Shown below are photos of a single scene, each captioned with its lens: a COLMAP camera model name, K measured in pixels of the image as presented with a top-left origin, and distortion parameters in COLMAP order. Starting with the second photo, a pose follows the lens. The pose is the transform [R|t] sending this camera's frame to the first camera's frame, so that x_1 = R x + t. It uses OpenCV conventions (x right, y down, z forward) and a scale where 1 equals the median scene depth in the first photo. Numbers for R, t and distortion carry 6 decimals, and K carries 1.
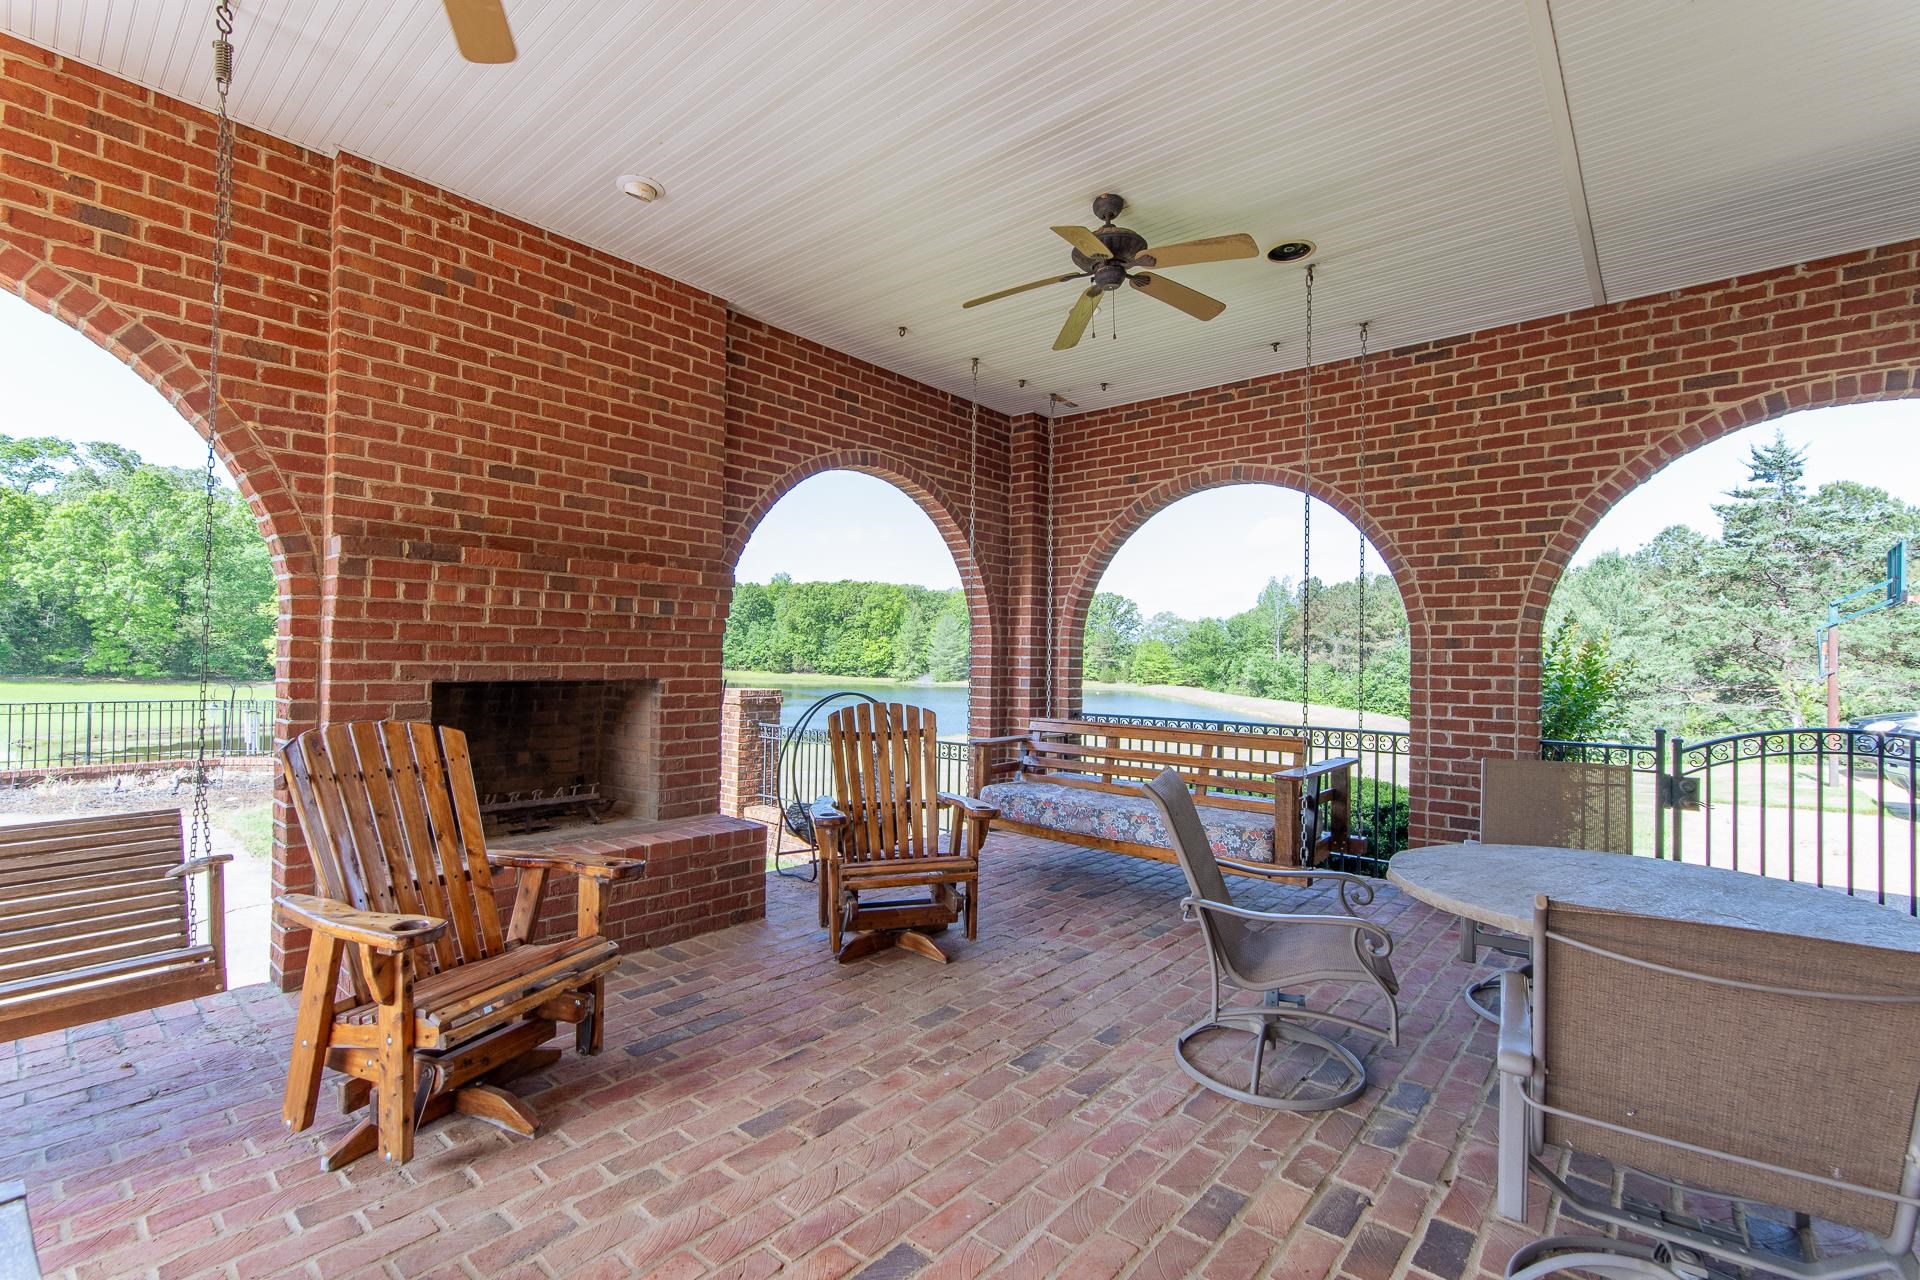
lens RADIAL K [[837.8, 0, 957.3], [0, 837.8, 648.0], [0, 0, 1]] dist [-0.001889, 0.000179]
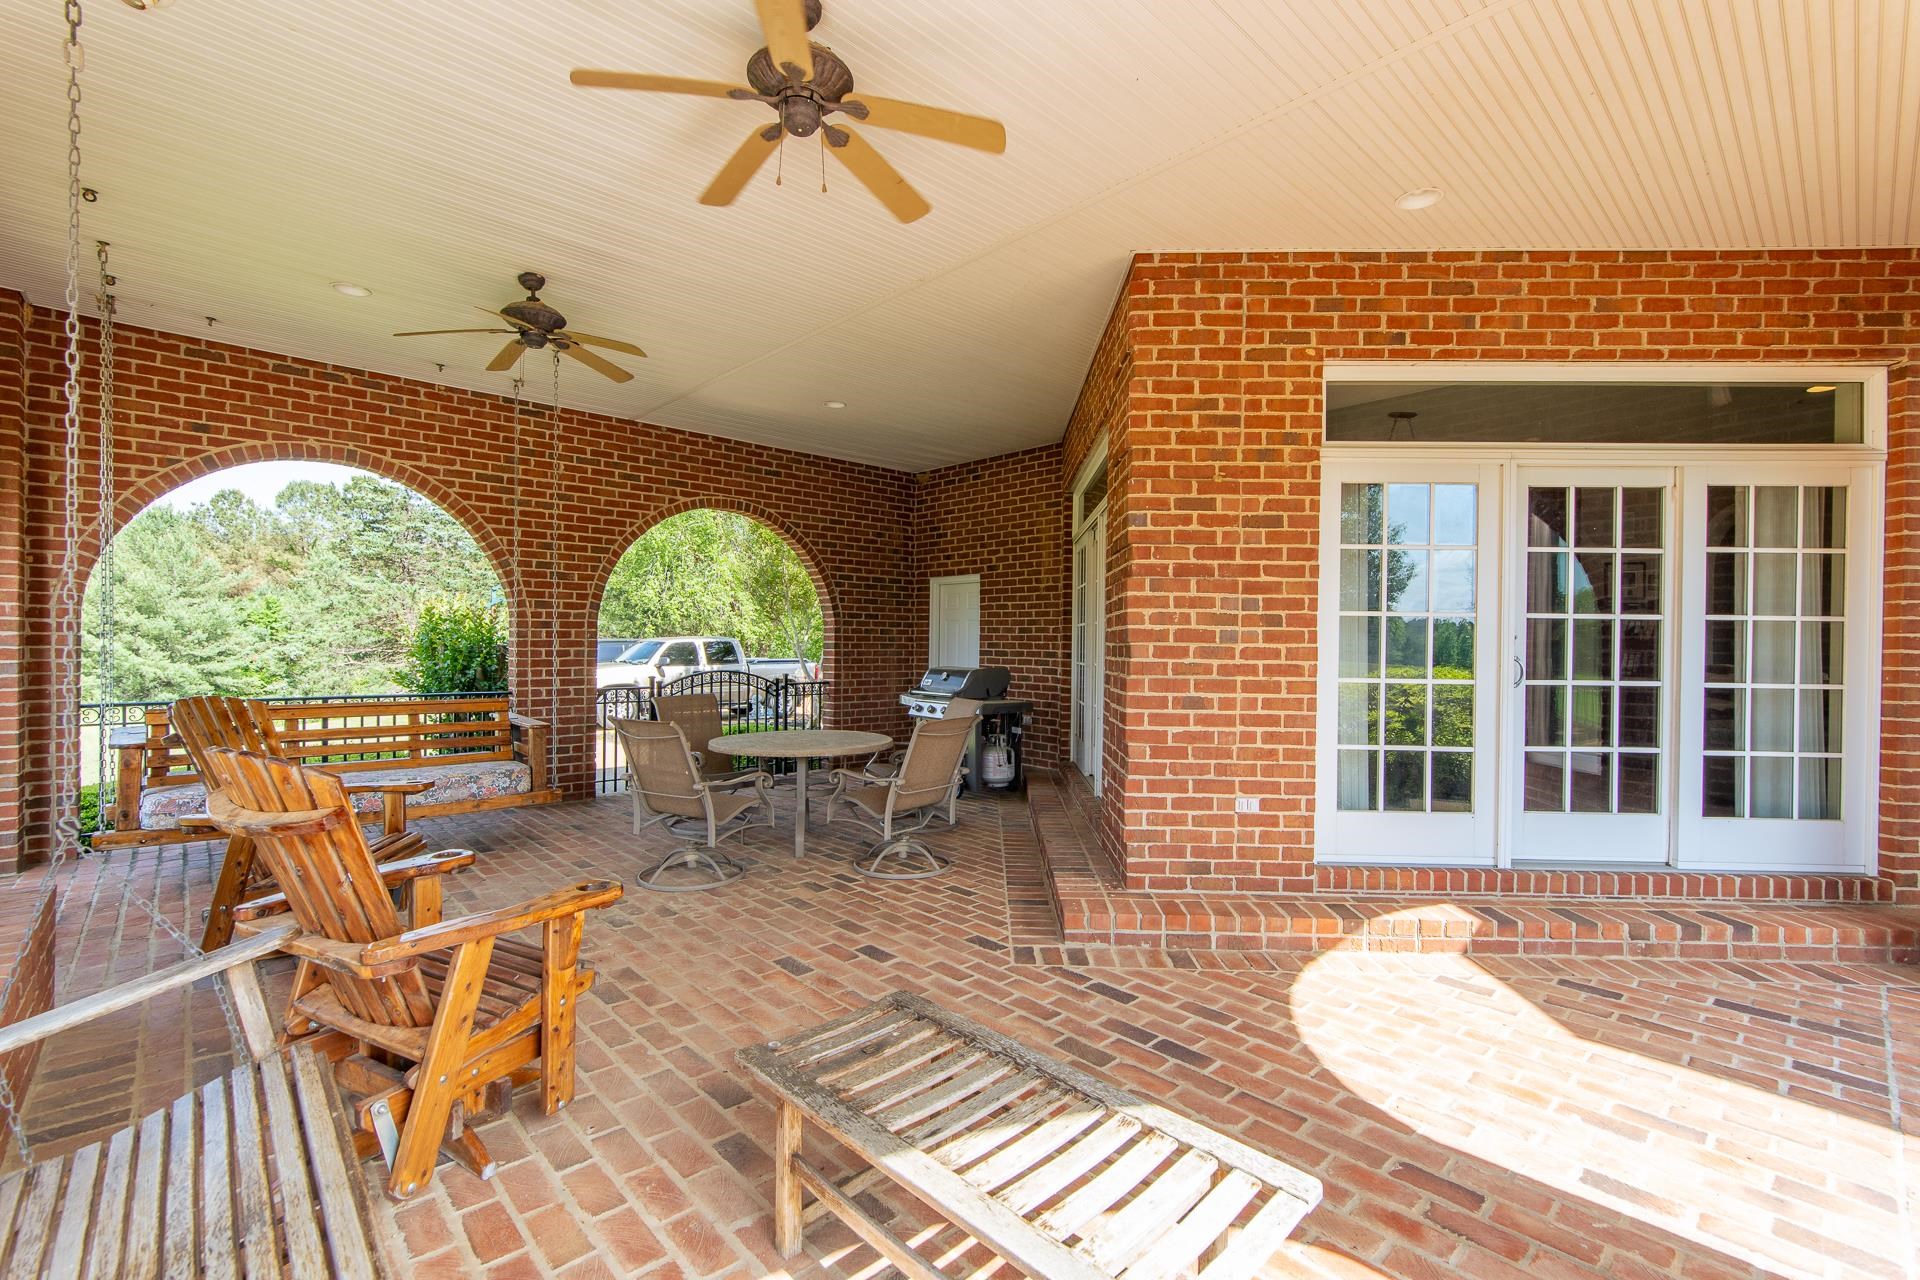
lens RADIAL K [[837.8, 0, 957.8], [0, 837.8, 641.5], [0, 0, 1]] dist [-0.001889, 0.000179]
pose [[0.115536, -0.013497, 0.993212, -0.715962], [-0.023531, 0.999590, 0.016321, -0.016477], [-0.993025, -0.025257, 0.115171, 0.149721]]
